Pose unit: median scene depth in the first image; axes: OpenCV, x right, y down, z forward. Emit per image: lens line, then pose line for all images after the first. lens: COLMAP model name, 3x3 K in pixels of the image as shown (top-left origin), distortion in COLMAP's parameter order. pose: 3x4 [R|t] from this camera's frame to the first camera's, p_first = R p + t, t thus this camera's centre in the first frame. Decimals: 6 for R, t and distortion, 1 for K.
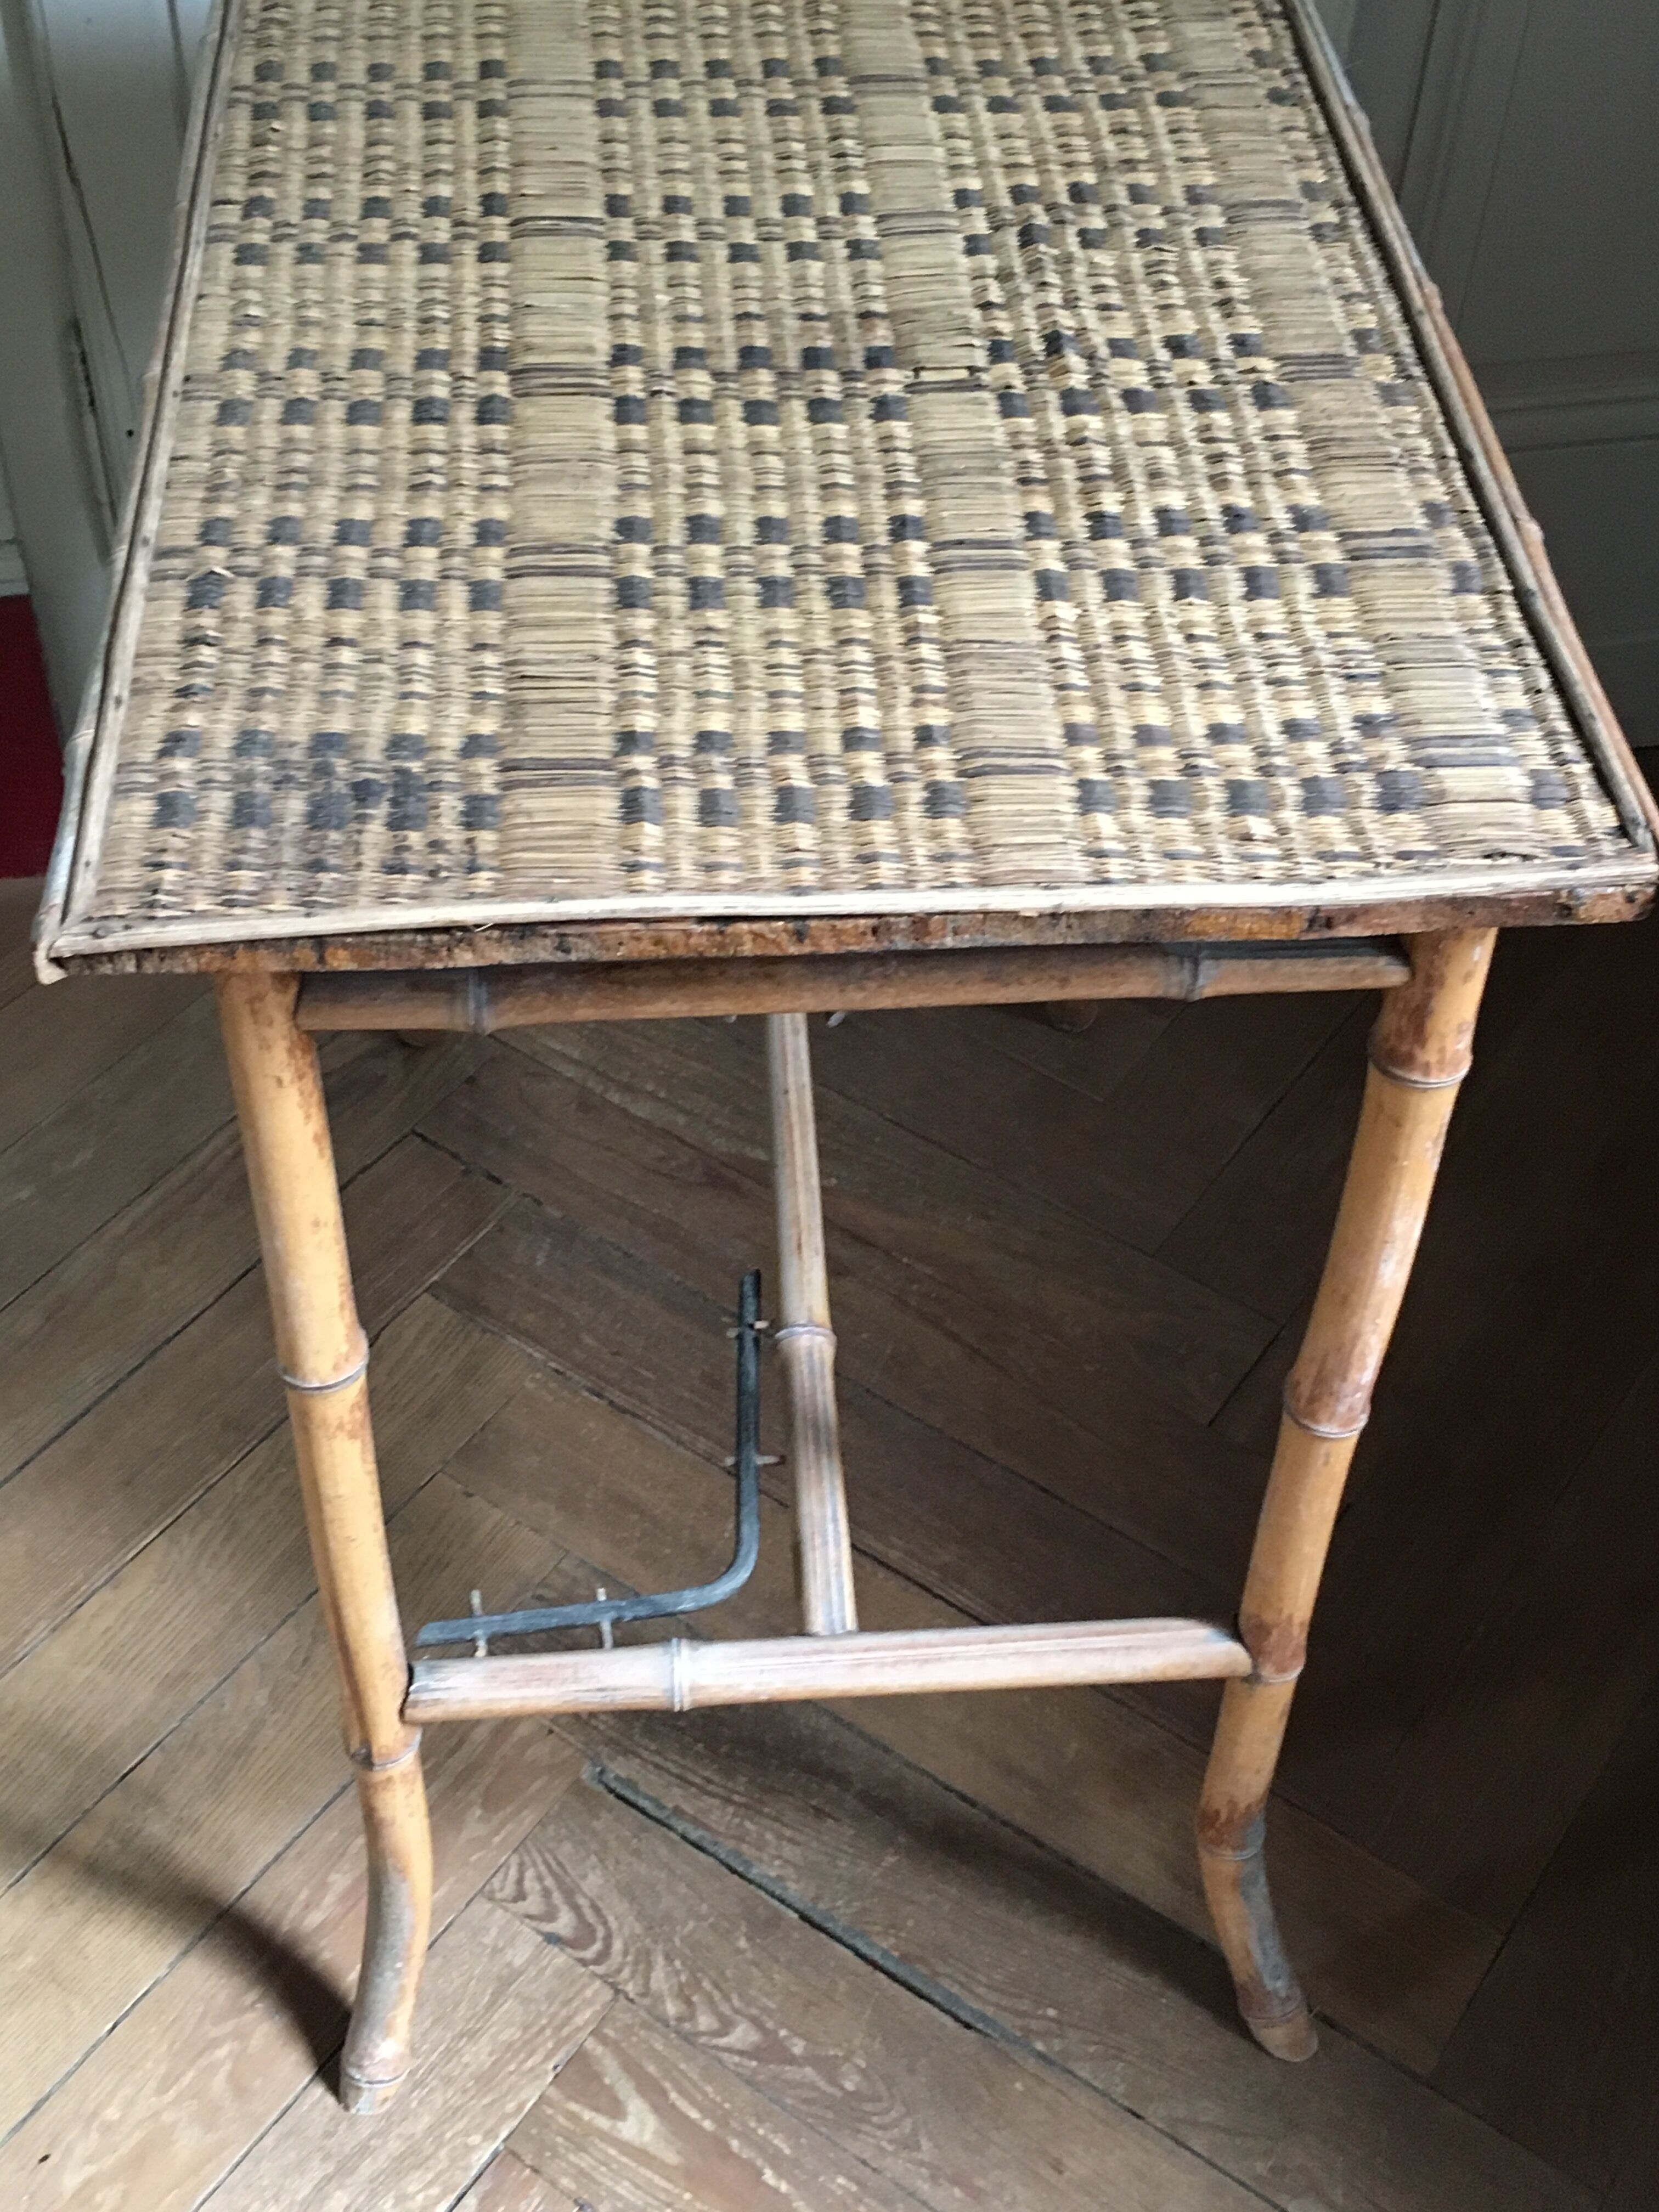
lens RADIAL K [[2704.2, 0, 829.5], [0, 2704.2, 1106.0], [0, 0, 1]] dist [0.049229, 0.036454]
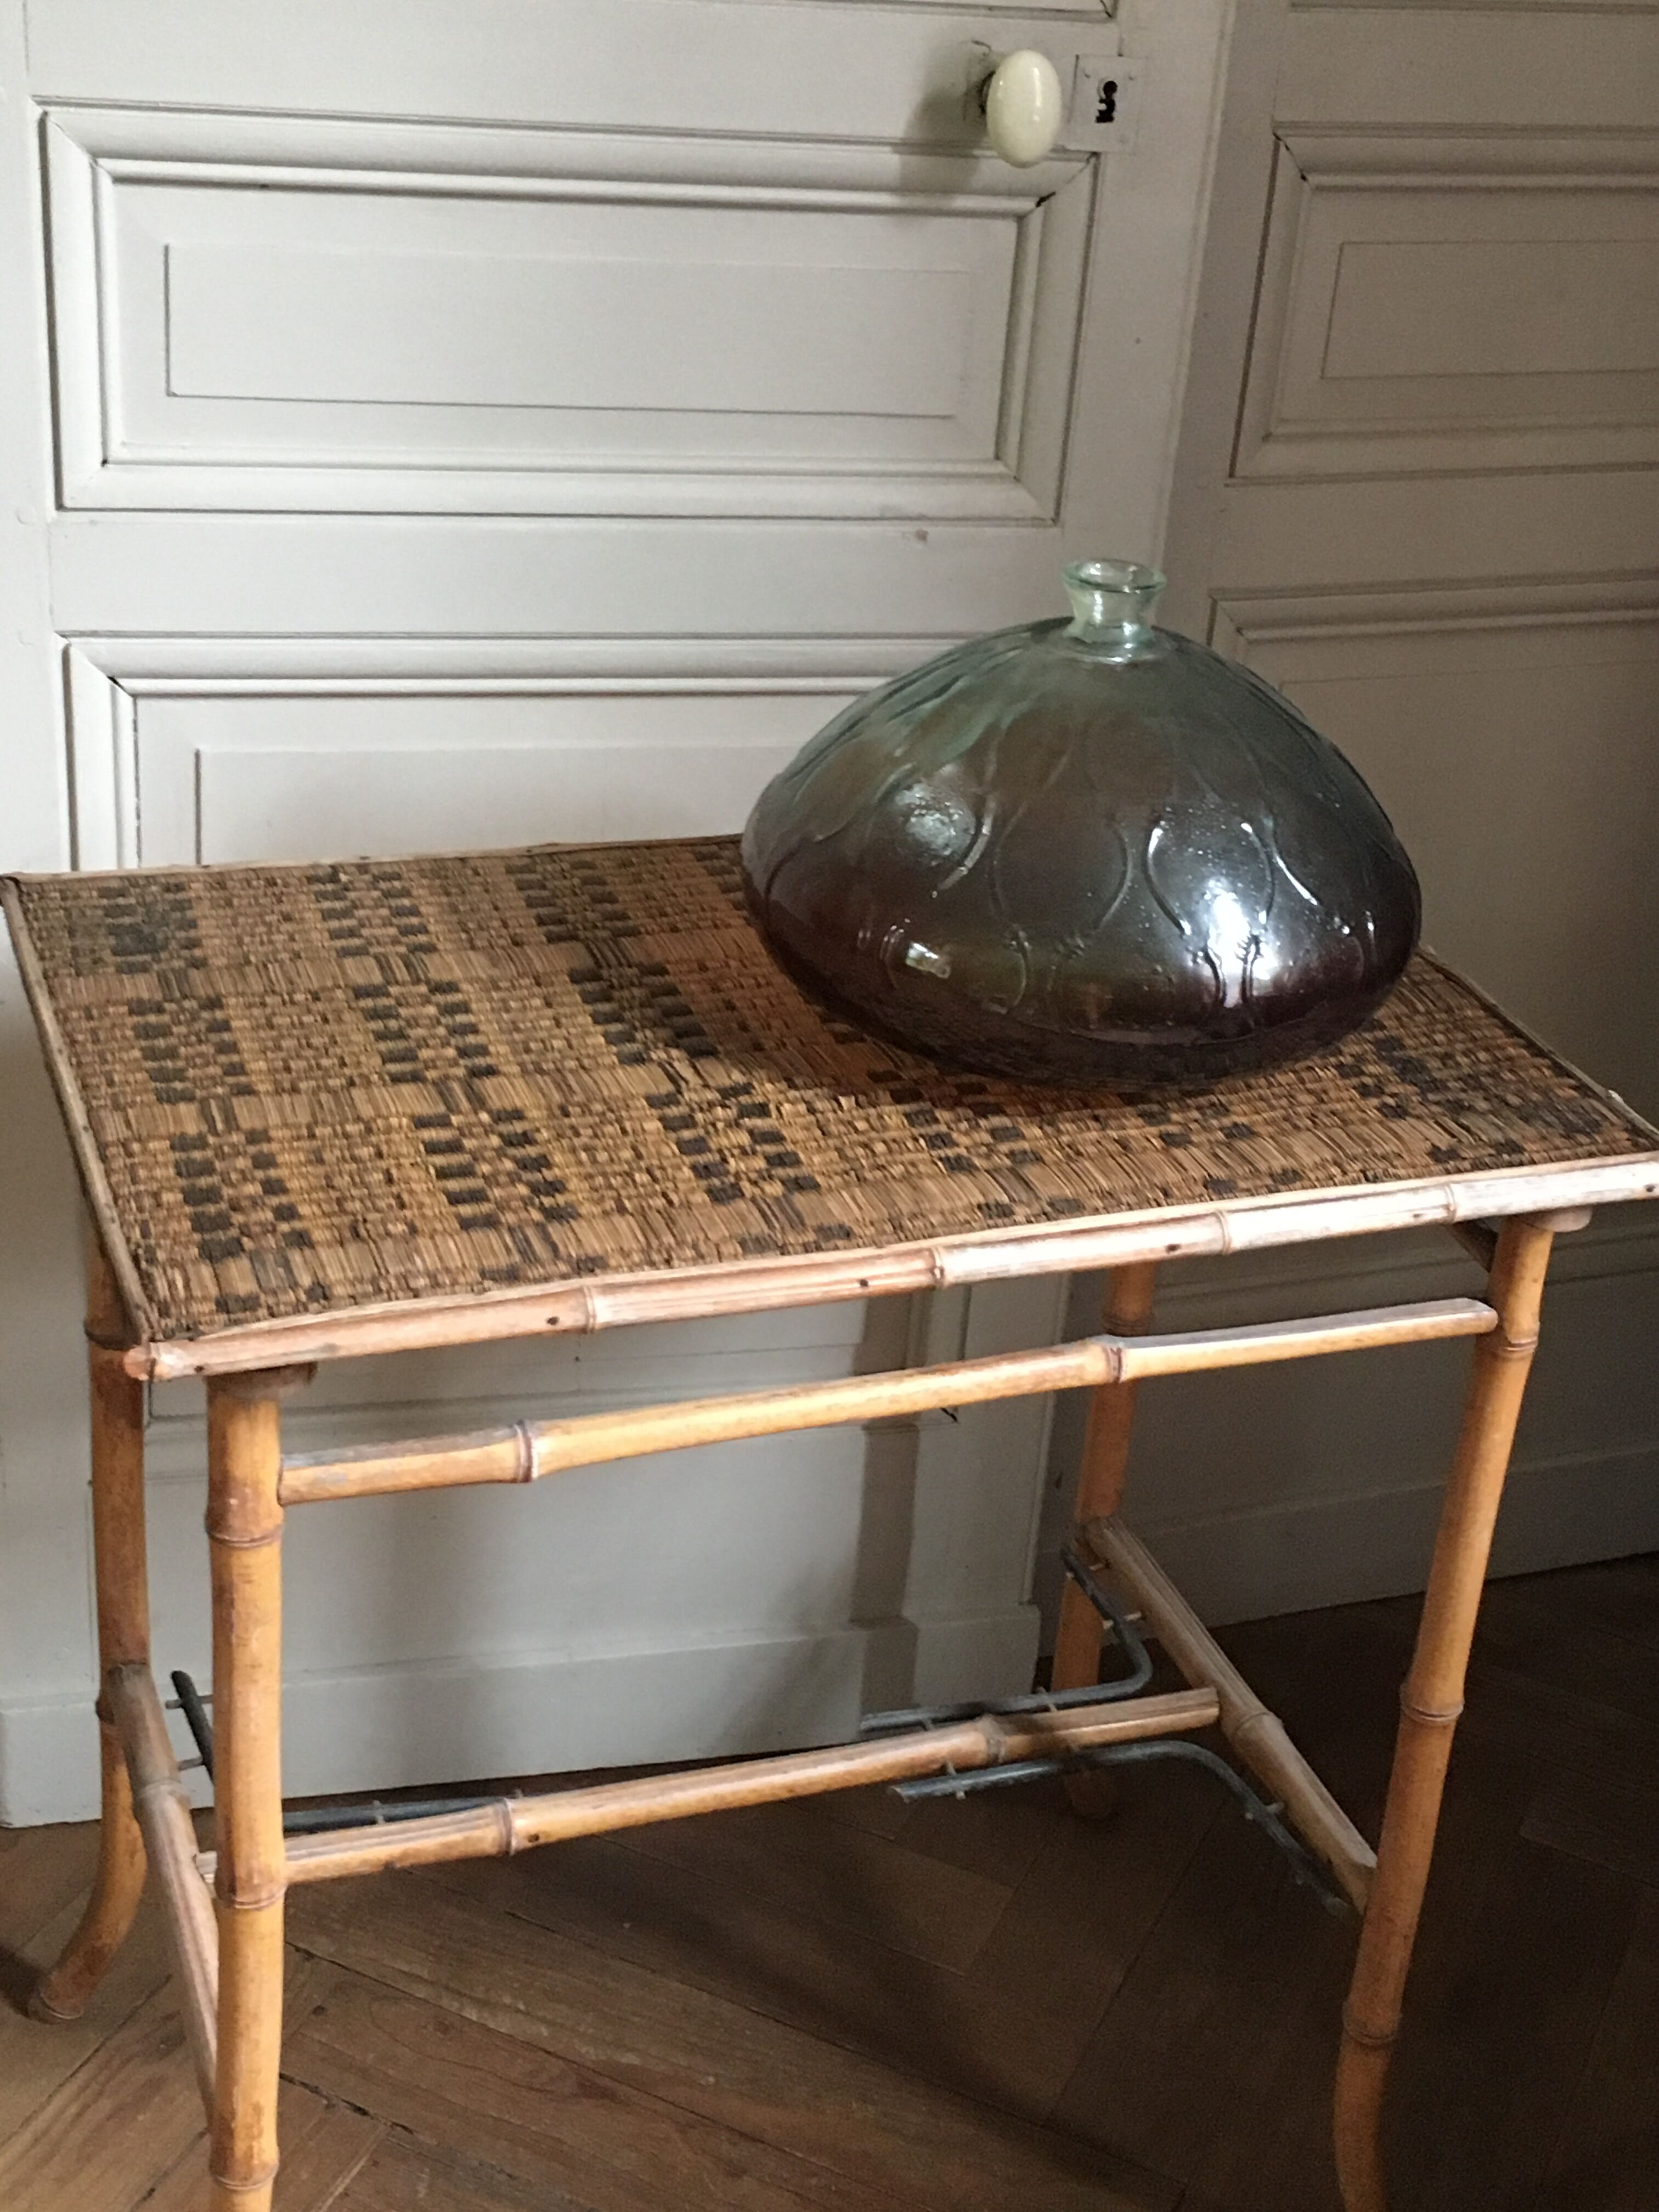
lens RADIAL K [[3036.9, 0, 829.5], [0, 3036.9, 1106.0], [0, 0, 1]] dist [0.034487, 0.124938]
pose [[0.277606, 0.444793, -0.851525, 1.394236], [-0.744657, 0.659639, 0.101795, -0.485362], [0.606977, 0.605835, 0.514338, 0.313975]]
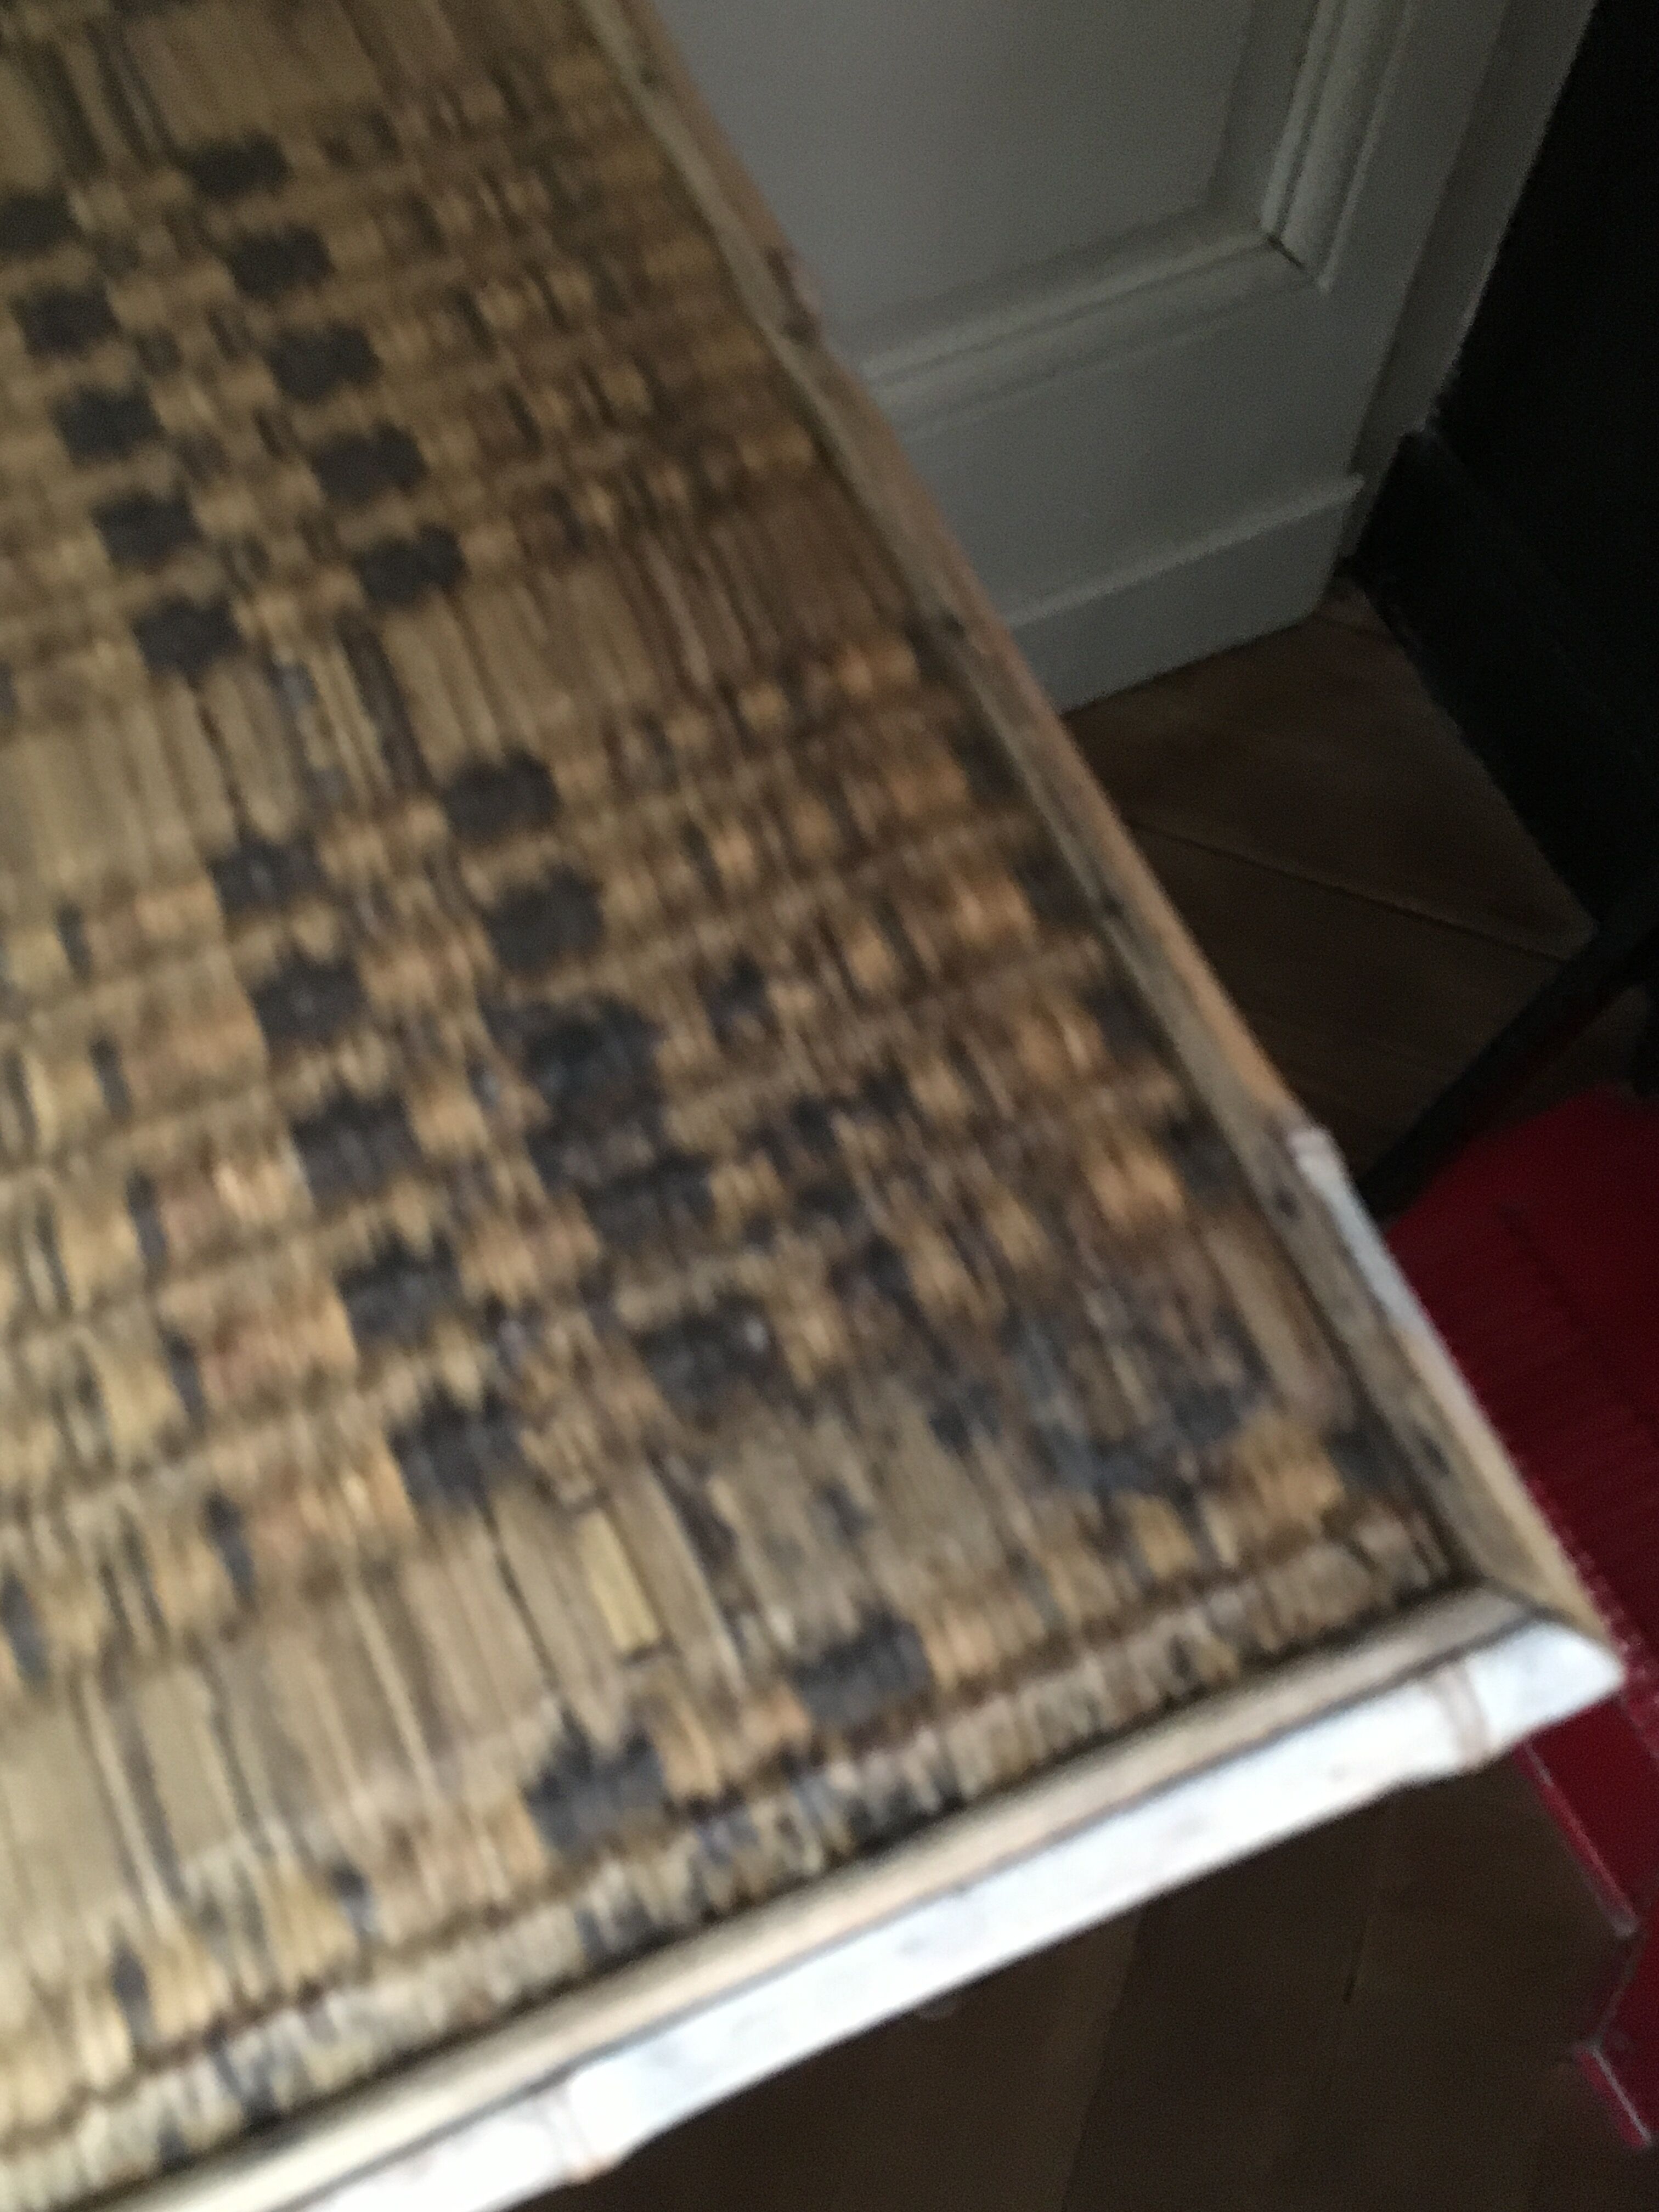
lens RADIAL K [[2081.9, 0, 829.5], [0, 2081.9, 1106.0], [0, 0, 1]] dist [0.078379, -0.102749]
pose [[0.339422, 0.846725, -0.409694, 0.236181], [-0.705274, 0.517282, 0.484777, -0.737980], [0.622400, 0.124403, 0.772750, 1.102893]]
